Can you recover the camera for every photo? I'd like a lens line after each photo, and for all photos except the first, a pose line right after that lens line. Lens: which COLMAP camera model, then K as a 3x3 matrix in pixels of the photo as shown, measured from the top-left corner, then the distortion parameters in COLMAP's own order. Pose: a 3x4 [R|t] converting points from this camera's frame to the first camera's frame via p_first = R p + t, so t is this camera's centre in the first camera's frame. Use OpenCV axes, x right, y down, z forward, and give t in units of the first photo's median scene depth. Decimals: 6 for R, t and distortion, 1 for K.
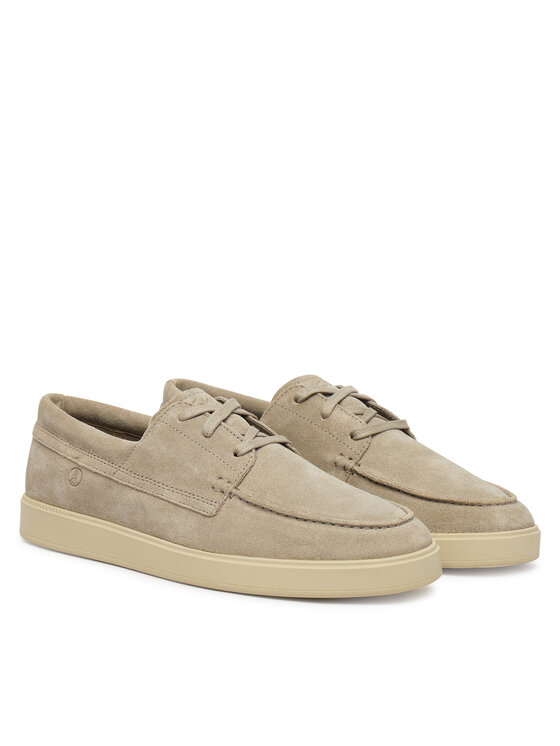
lens RADIAL K [[2187.9, 0, 279.6], [0, 2187.9, 372.6], [0, 0, 1]] dist [-0.821843, 0.000000]
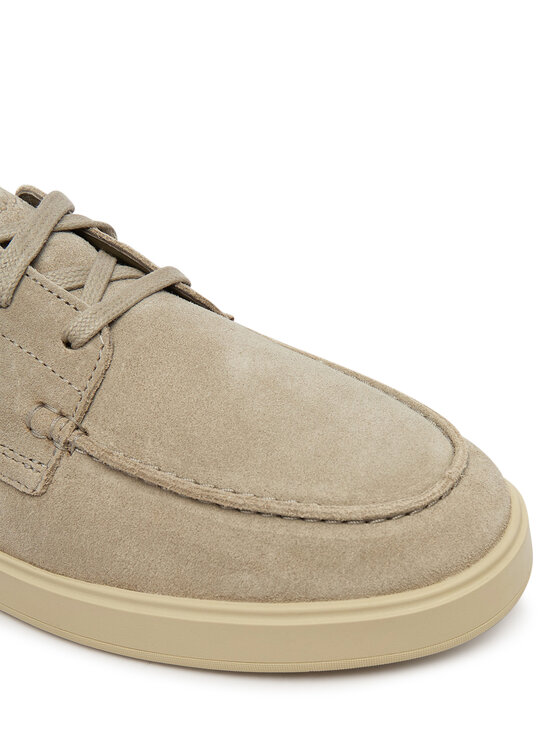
lens RADIAL K [[777.4, 0, 282.4], [0, 777.4, 372.1], [0, 0, 1]] dist [-0.000865, 0.000000]
pose [[0.990120, -0.128102, 0.057037, 0.015102], [0.087930, 0.884030, 0.459086, -0.029644], [-0.109232, -0.449534, 0.886559, 0.862542]]
